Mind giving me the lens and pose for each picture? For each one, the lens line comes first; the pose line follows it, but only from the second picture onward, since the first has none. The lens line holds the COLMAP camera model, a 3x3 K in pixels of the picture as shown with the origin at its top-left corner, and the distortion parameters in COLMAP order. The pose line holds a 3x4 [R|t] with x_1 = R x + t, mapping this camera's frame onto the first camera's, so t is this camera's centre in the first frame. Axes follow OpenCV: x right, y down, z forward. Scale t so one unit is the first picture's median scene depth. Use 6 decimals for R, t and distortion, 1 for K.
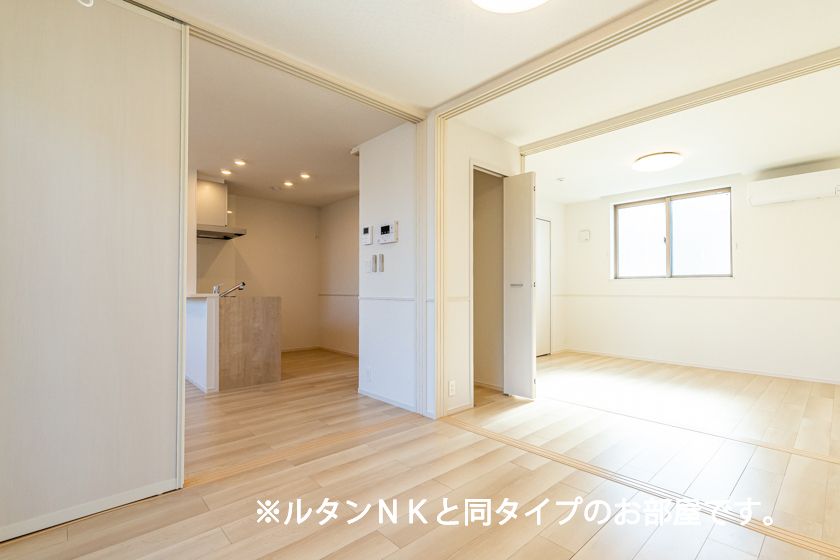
lens RADIAL K [[383.8, 0, 421.5], [0, 383.8, 282.3], [0, 0, 1]] dist [0.004791, 0.000666]
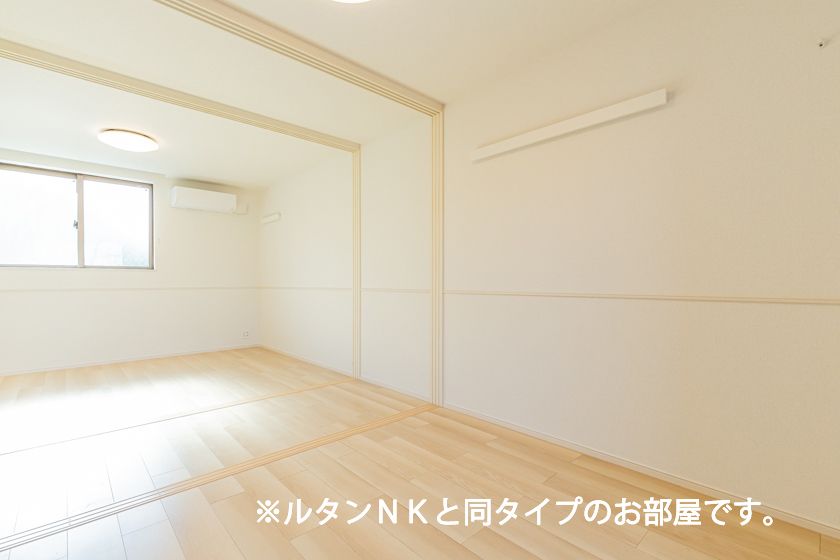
lens RADIAL K [[383.8, 0, 419.1], [0, 383.8, 277.8], [0, 0, 1]] dist [0.004791, 0.000666]
pose [[0.000358, 0.007497, 0.999972, -0.358415], [-0.015755, 0.999848, -0.007490, 0.006794], [-0.999876, -0.015751, 0.000477, 0.381539]]
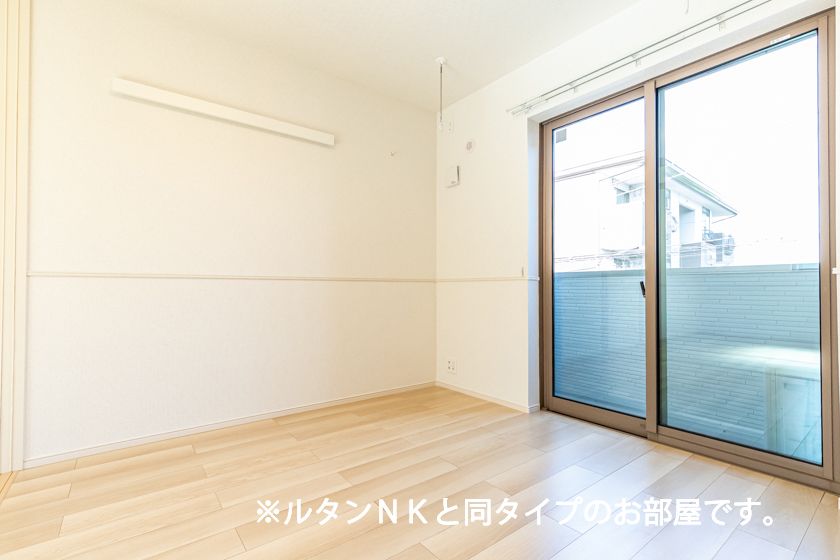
lens RADIAL K [[383.8, 0, 420.4], [0, 383.8, 283.4], [0, 0, 1]] dist [0.004791, 0.000666]
pose [[-0.996138, 0.000631, 0.087795, -0.100927], [-0.002025, 0.999543, -0.030159, 0.051100], [-0.087773, -0.030220, -0.995682, 0.745873]]
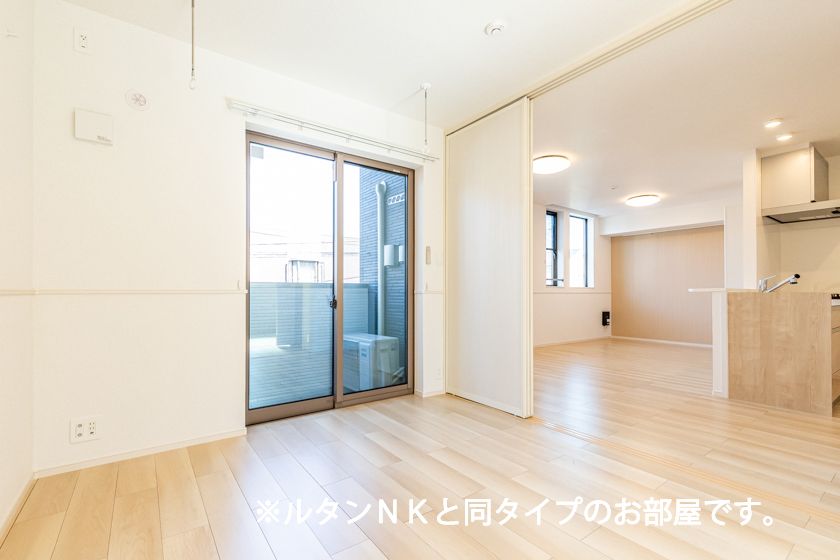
lens RADIAL K [[383.8, 0, 423.2], [0, 383.8, 288.0], [0, 0, 1]] dist [0.004791, 0.000666]
pose [[-0.104324, -0.010160, -0.994492, 0.421575], [0.018021, 0.999764, -0.012105, 0.026097], [0.994380, -0.019184, -0.104116, 0.383166]]
